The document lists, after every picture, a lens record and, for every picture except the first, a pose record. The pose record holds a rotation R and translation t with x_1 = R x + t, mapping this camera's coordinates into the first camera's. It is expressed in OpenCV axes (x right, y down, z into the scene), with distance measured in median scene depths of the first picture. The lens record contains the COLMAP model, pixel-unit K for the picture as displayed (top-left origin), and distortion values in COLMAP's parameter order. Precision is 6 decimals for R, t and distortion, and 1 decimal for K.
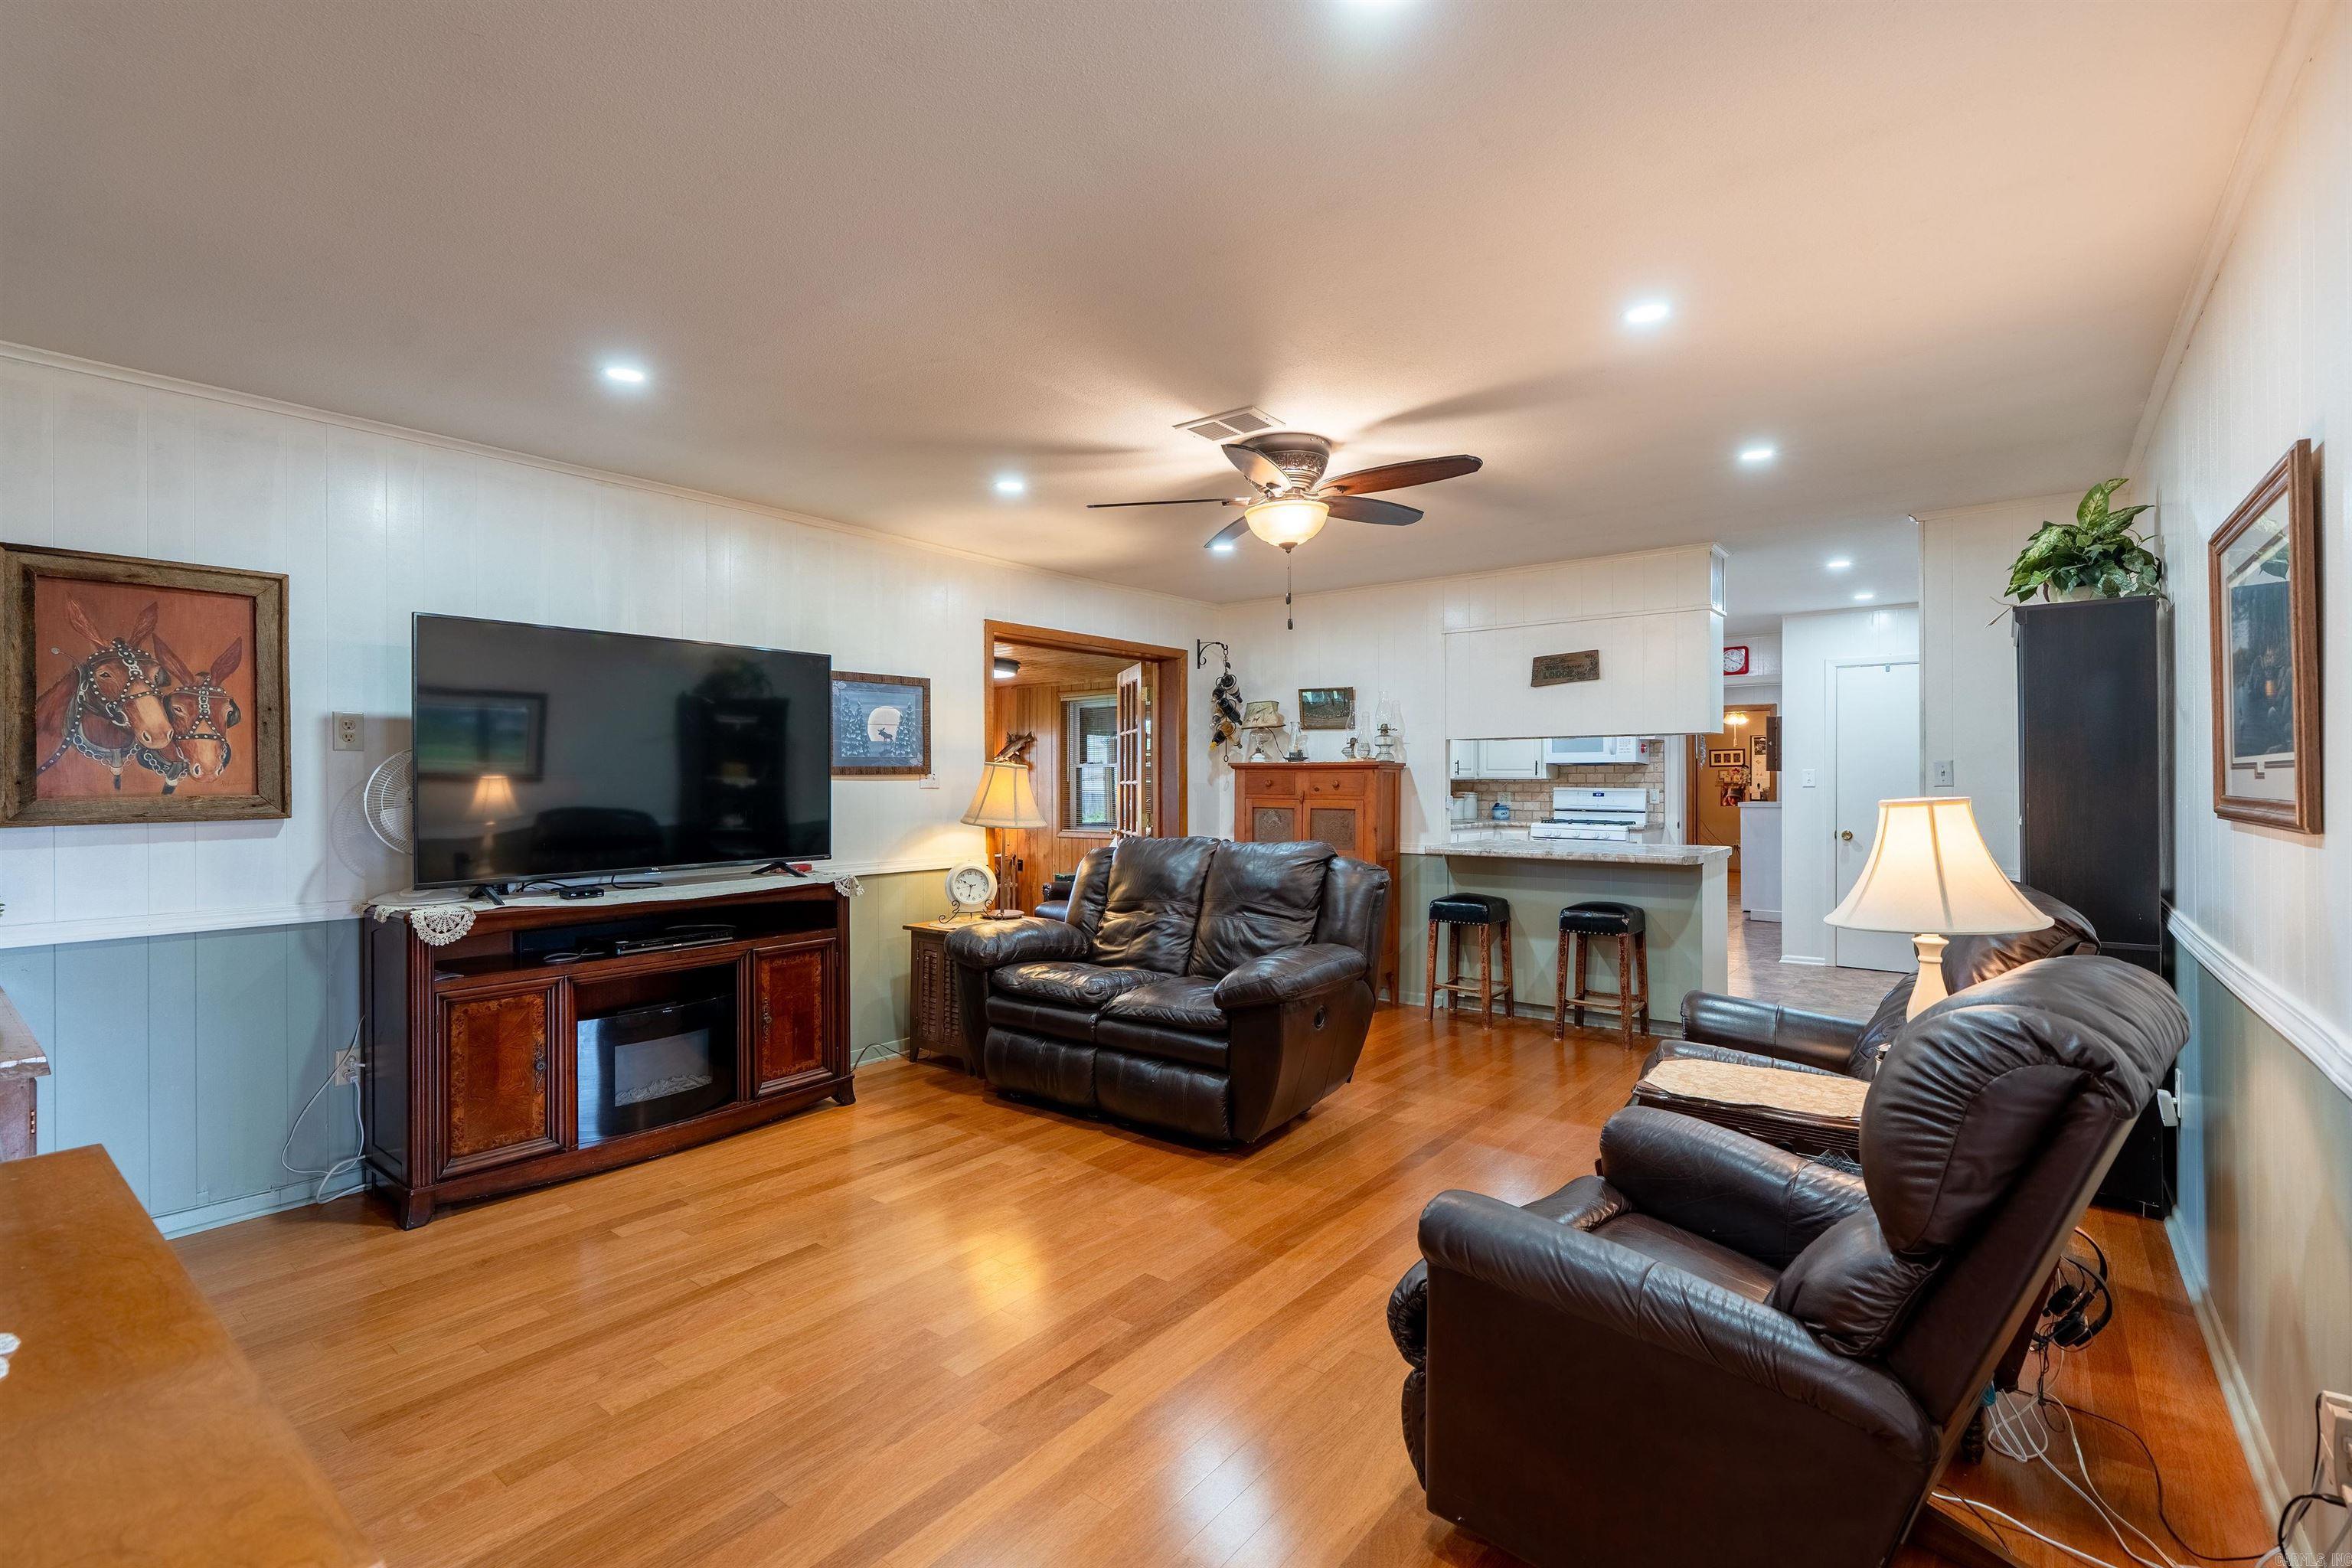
lens RADIAL K [[1052.4, 0, 1174.0], [0, 1052.4, 785.1], [0, 0, 1]] dist [-0.006975, 0.002939]
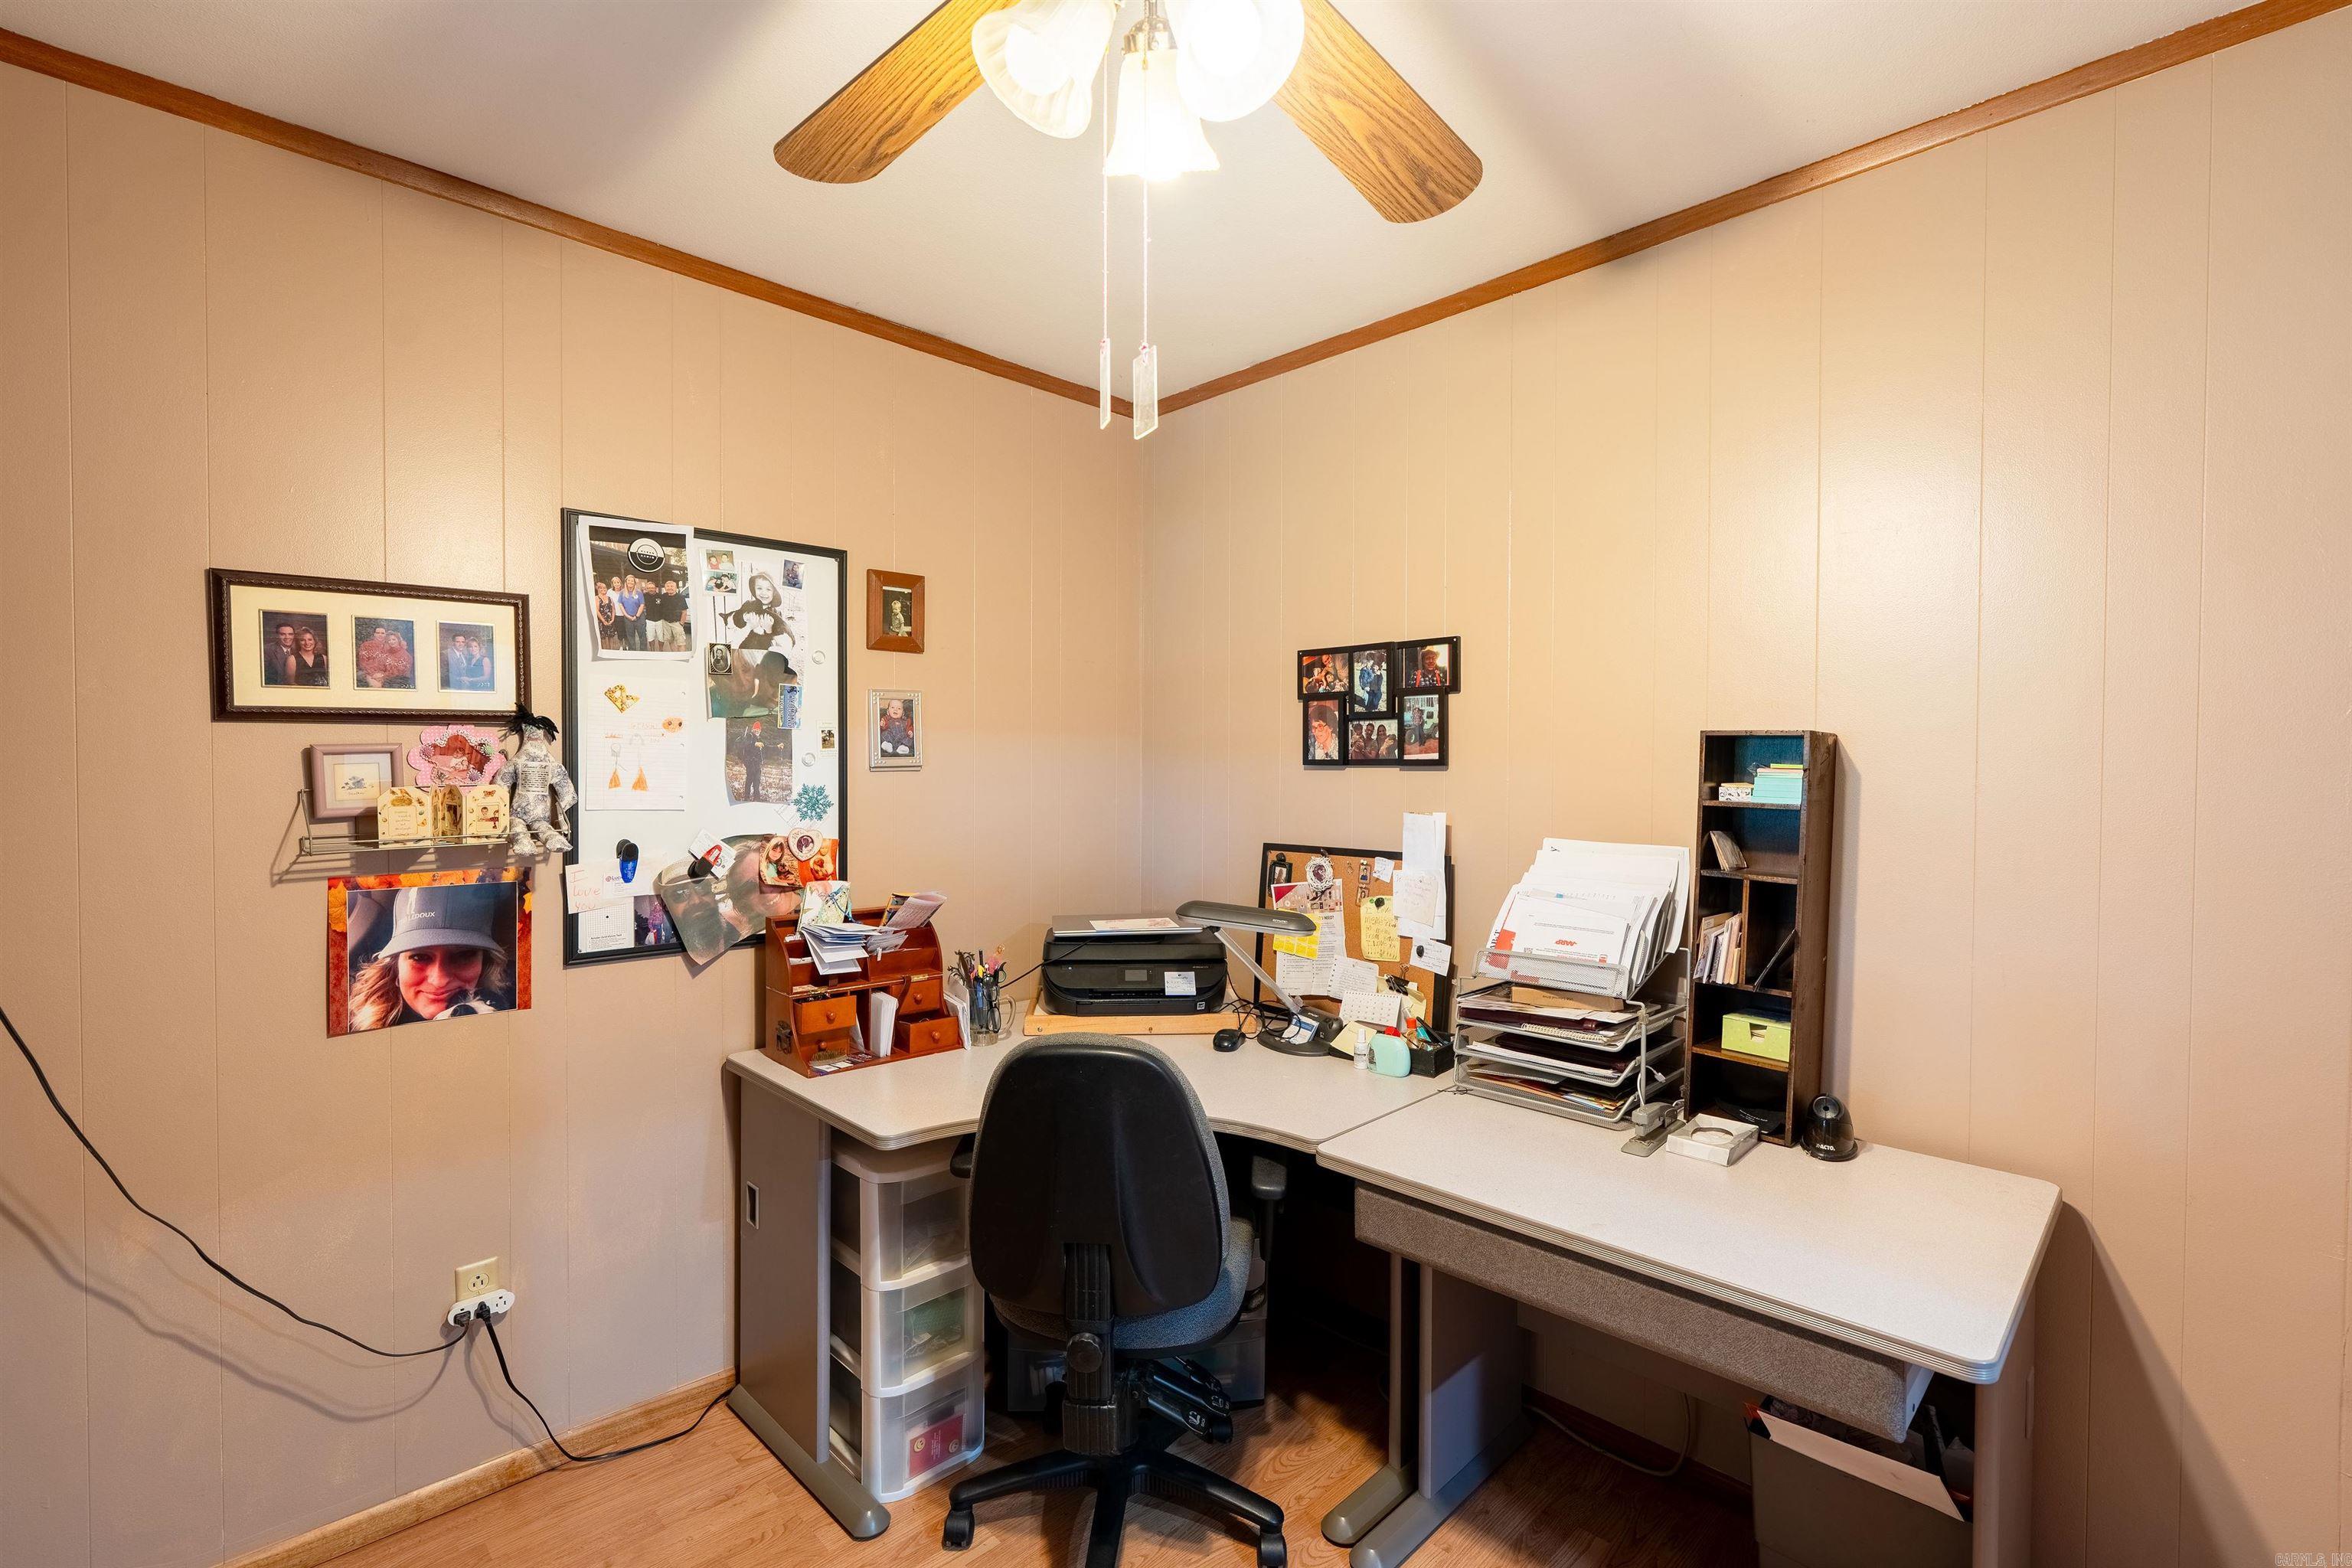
lens RADIAL K [[1052.4, 0, 1167.1], [0, 1052.4, 783.5], [0, 0, 1]] dist [-0.006975, 0.002939]
pose [[0.124008, -0.014099, 0.992181, 1.644952], [0.001660, 0.999901, 0.014001, -0.048201], [-0.992280, -0.000089, 0.124019, 3.538702]]
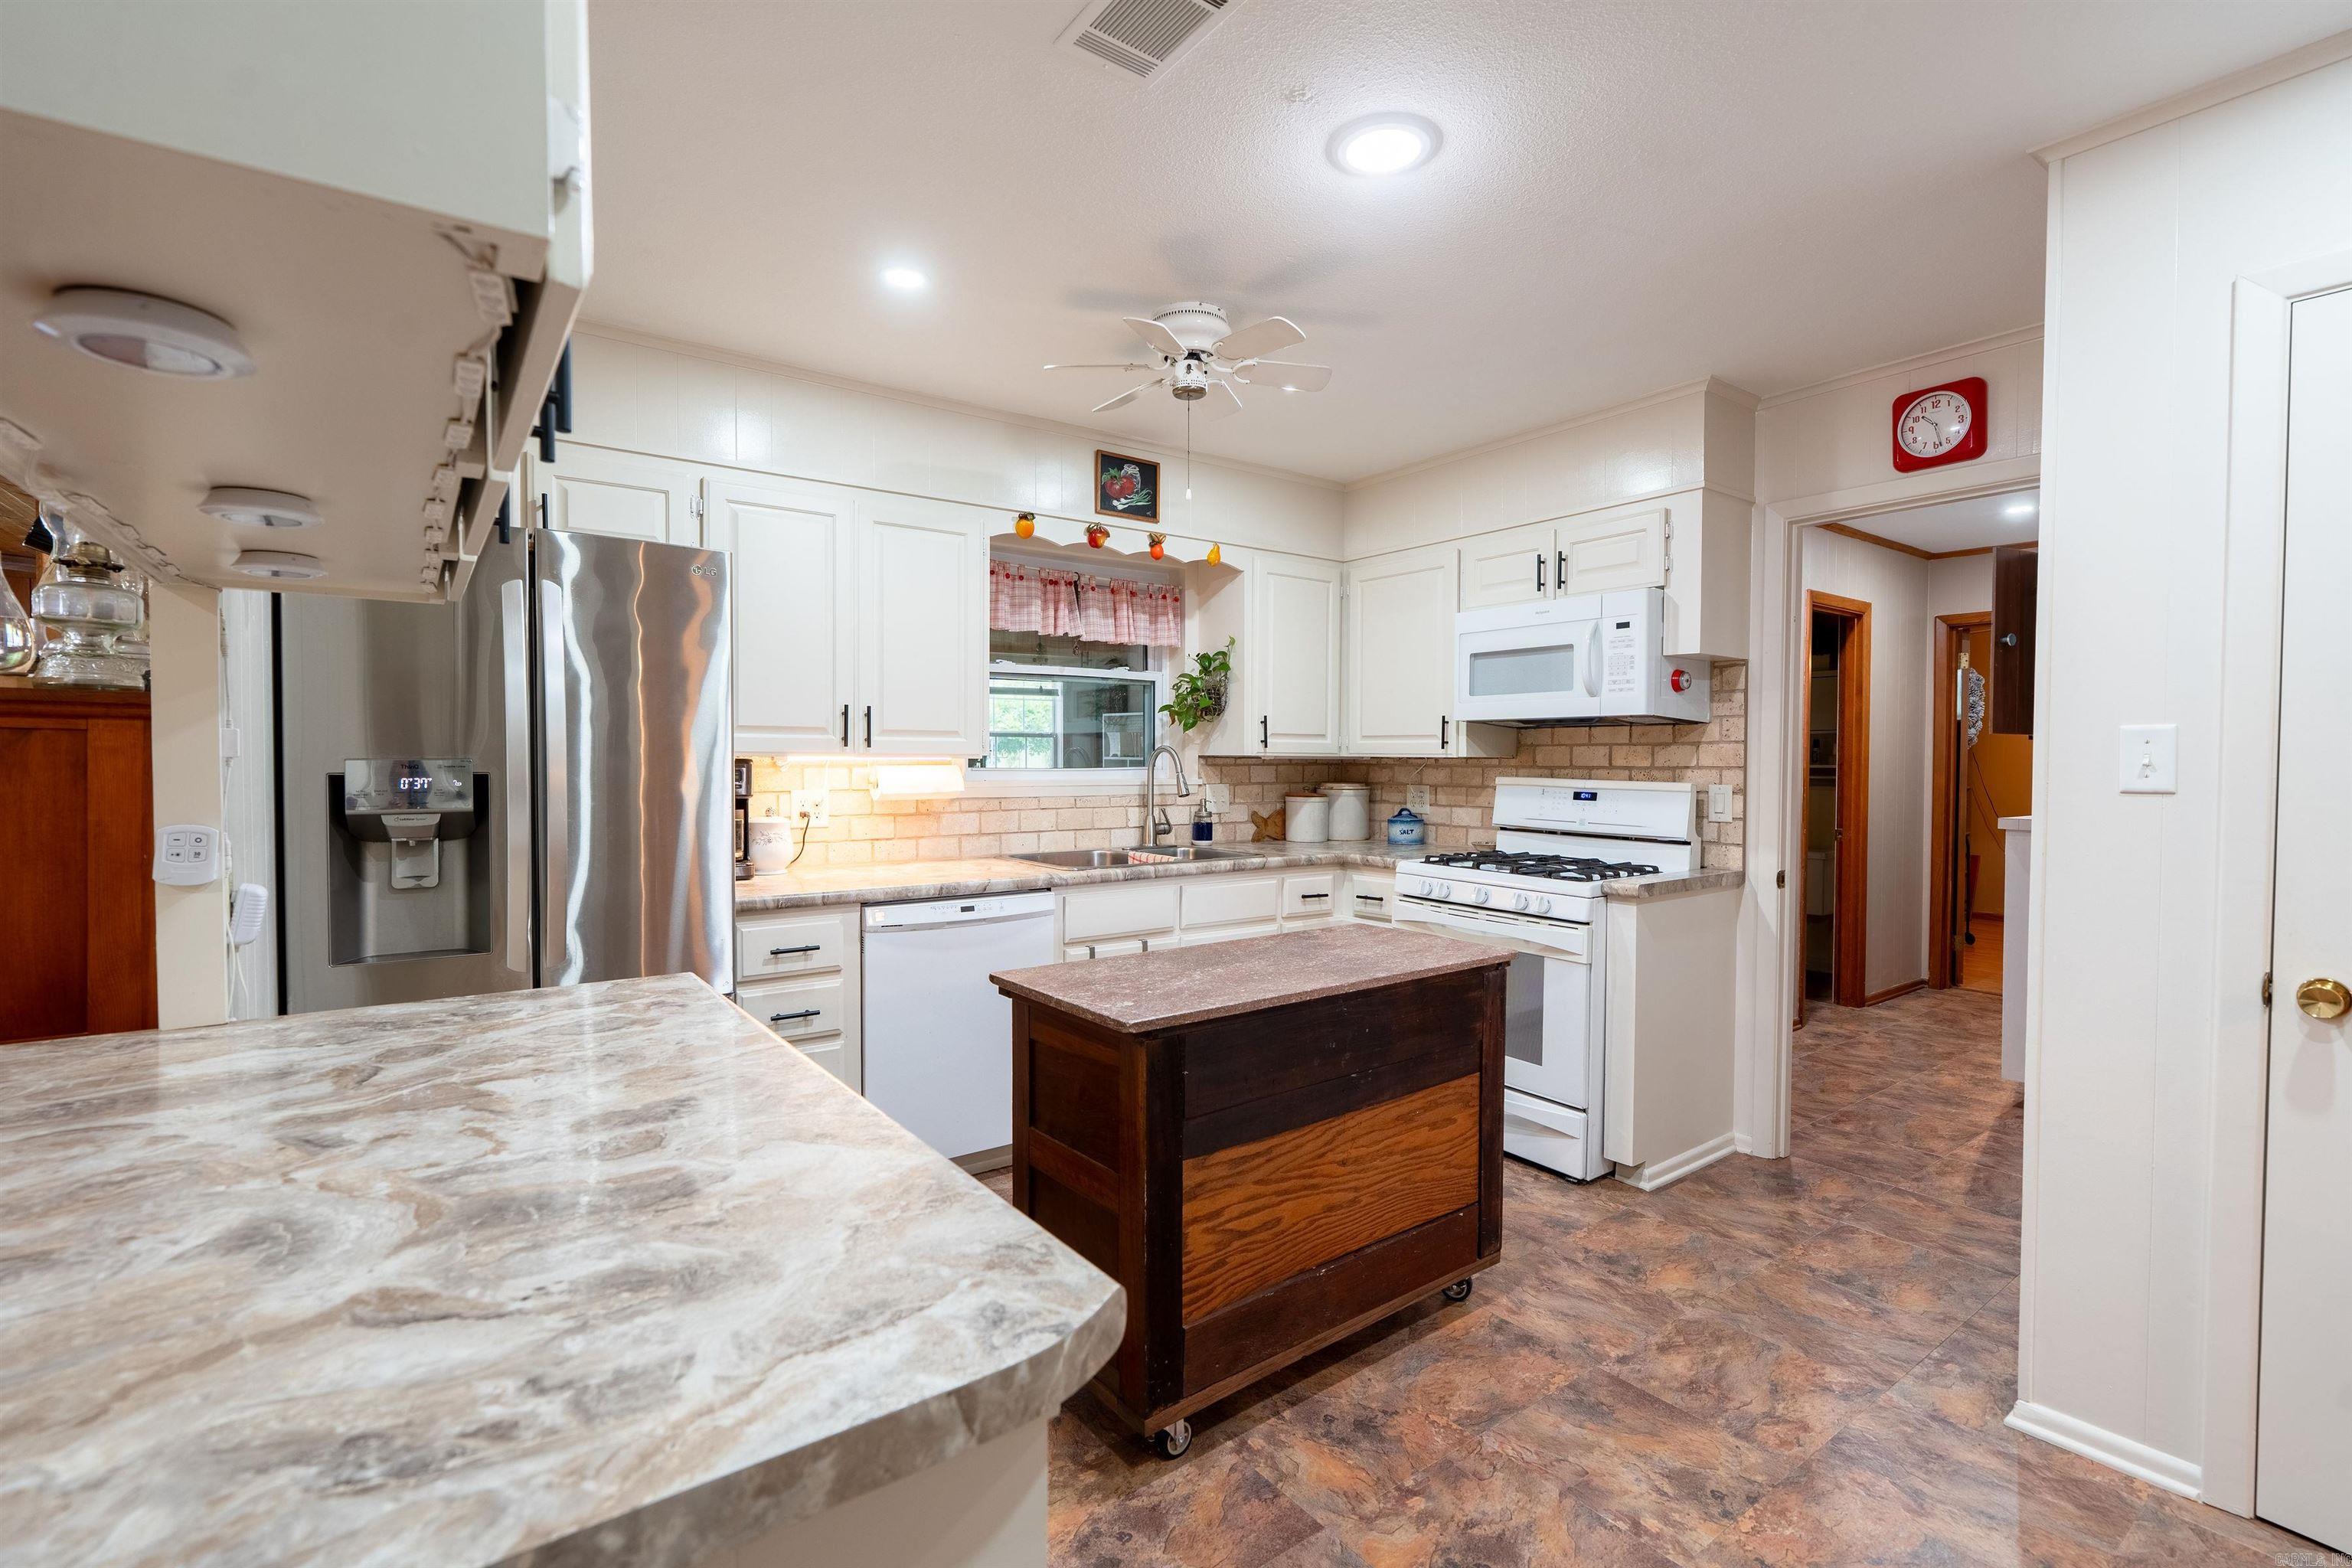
lens RADIAL K [[1052.4, 0, 1172.5], [0, 1052.4, 784.0], [0, 0, 1]] dist [-0.006975, 0.002939]
pose [[0.964016, 0.011306, -0.265602, 0.890009], [-0.005854, 0.999756, 0.021309, -0.008930], [0.265779, -0.018987, 0.963847, 1.383952]]
